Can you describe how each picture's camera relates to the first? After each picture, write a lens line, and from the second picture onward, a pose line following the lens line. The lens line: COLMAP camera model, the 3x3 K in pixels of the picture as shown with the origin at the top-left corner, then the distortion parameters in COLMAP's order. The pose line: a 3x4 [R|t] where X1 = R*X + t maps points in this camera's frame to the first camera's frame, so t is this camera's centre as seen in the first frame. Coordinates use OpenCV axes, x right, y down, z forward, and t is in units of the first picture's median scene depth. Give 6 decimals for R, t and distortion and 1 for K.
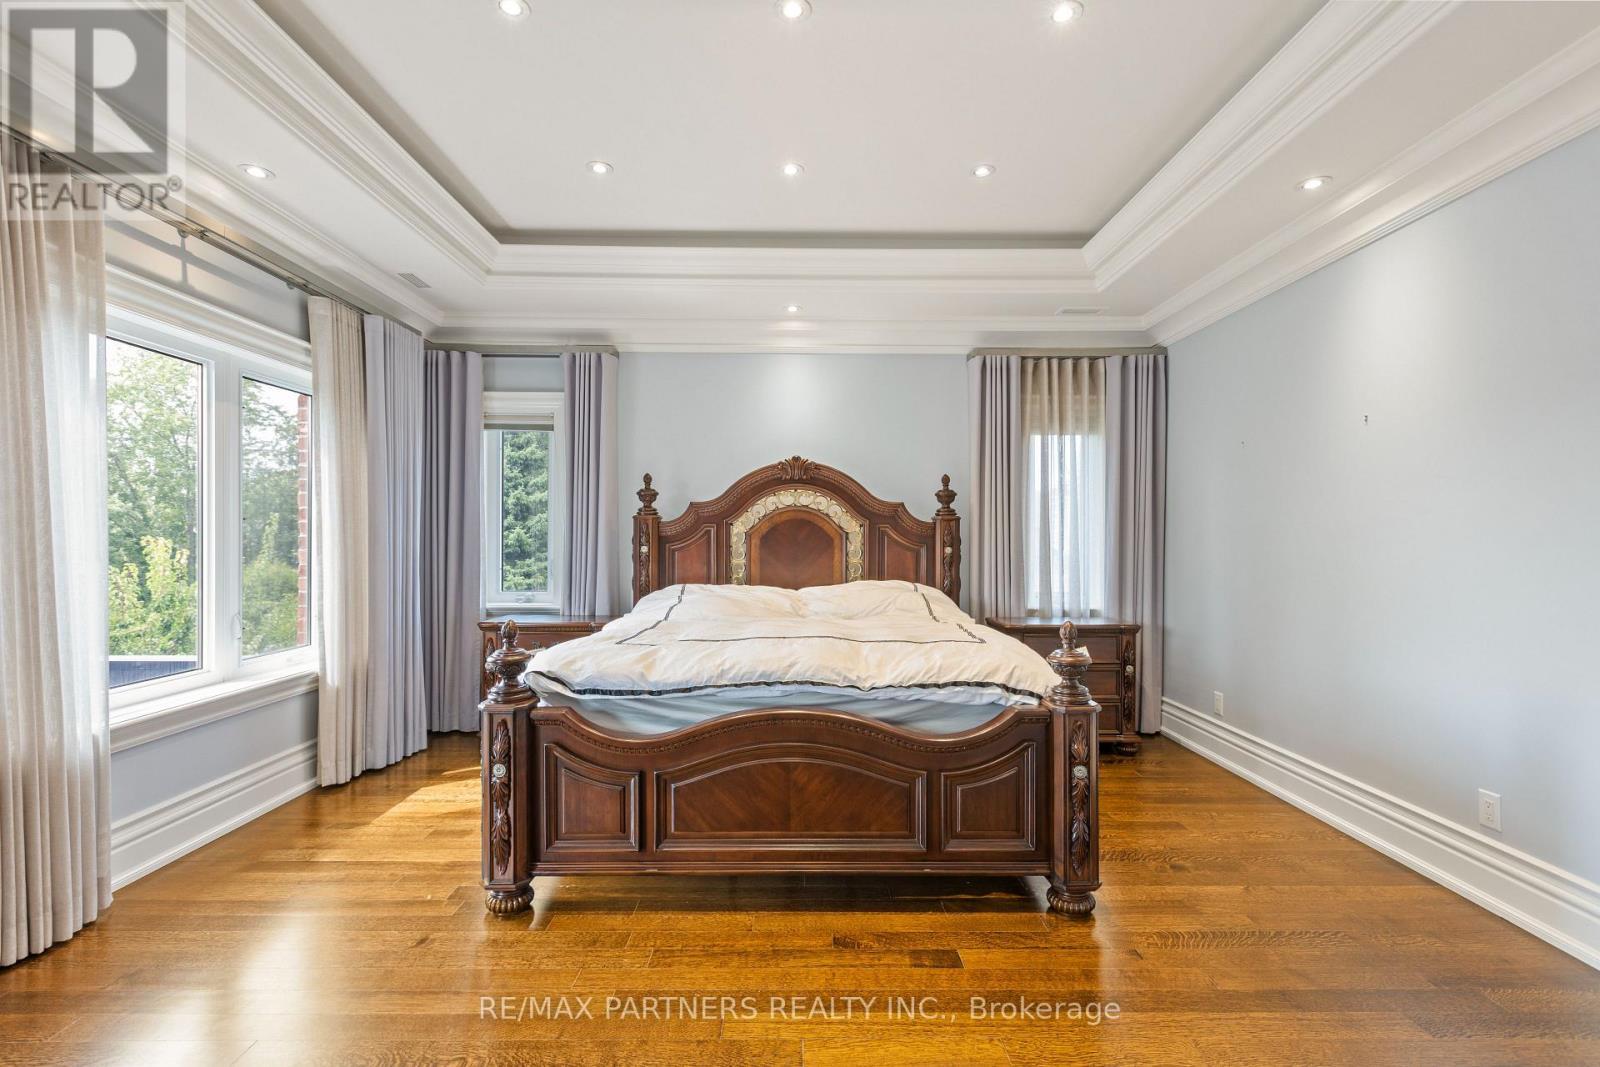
lens RADIAL K [[721.7, 0, 801.3], [0, 721.7, 537.8], [0, 0, 1]] dist [-0.000028, 0.000319]
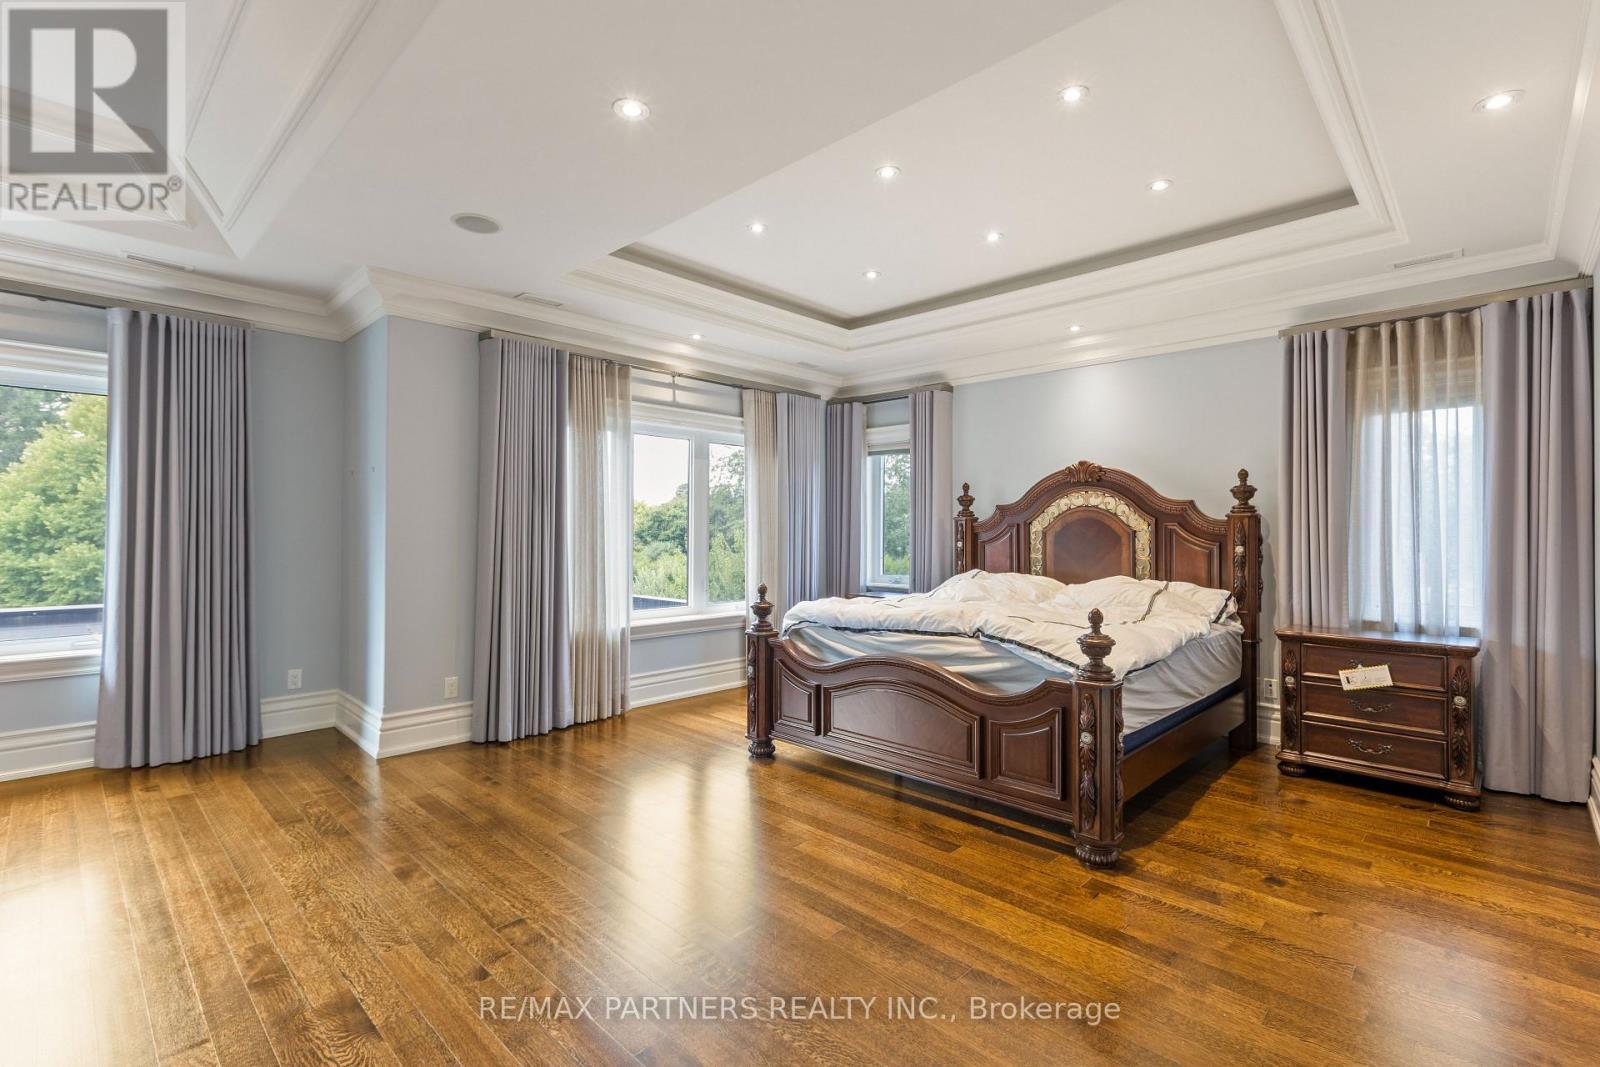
lens RADIAL K [[717.8, 0, 798.7], [0, 717.8, 530.6], [0, 0, 1]] dist [-0.000451, 0.000021]
pose [[0.714660, -0.000842, -0.699471, 0.441241], [-0.002043, 0.999992, -0.003291, -0.002964], [0.699469, 0.003781, 0.714653, -0.076561]]
